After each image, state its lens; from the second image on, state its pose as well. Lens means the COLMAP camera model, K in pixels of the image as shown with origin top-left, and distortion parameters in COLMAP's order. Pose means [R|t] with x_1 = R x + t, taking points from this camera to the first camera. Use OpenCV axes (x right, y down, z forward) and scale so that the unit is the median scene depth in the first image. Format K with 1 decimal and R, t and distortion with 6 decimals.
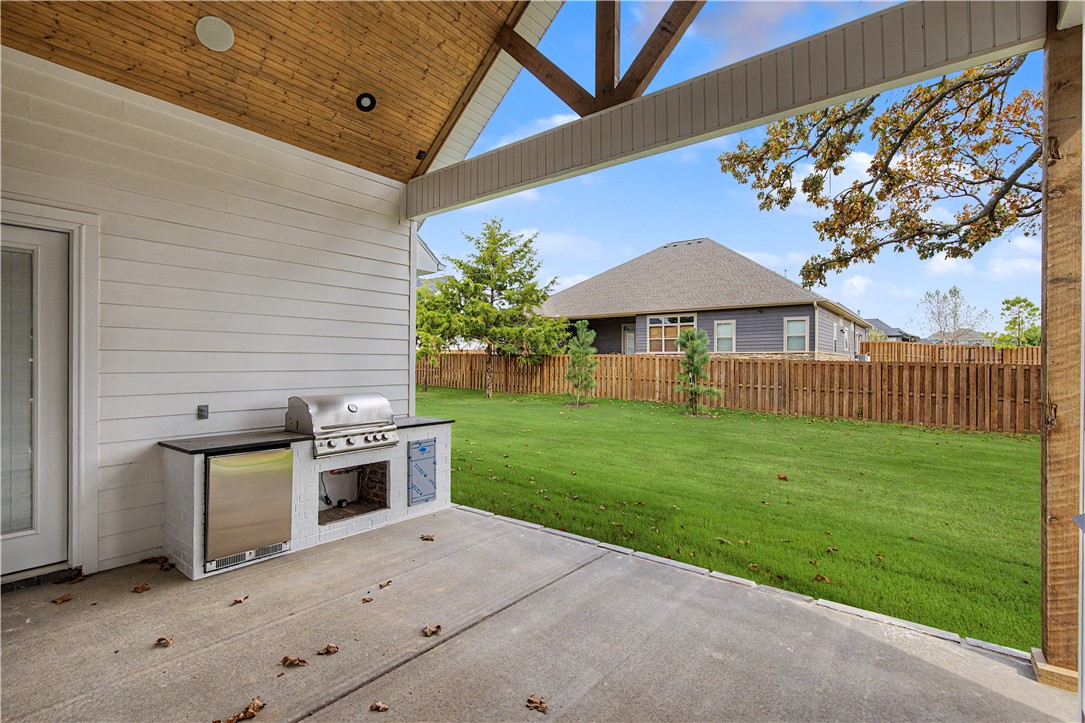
lens RADIAL K [[501.0, 0, 556.8], [0, 501.0, 360.7], [0, 0, 1]] dist [0.001920, 0.000082]
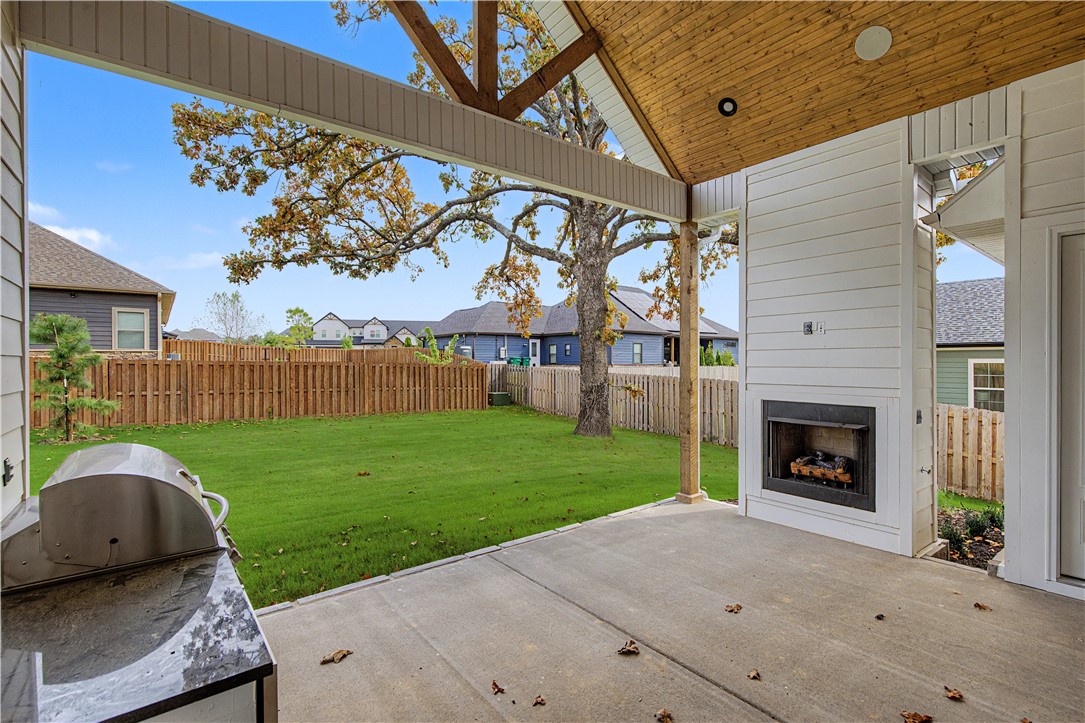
lens RADIAL K [[501.0, 0, 556.8], [0, 501.0, 360.7], [0, 0, 1]] dist [0.001920, 0.000082]
pose [[0.241774, -0.005281, 0.970318, -0.294755], [0.002350, 0.999985, 0.004857, -0.004846], [-0.970330, 0.001106, 0.241783, 0.219687]]
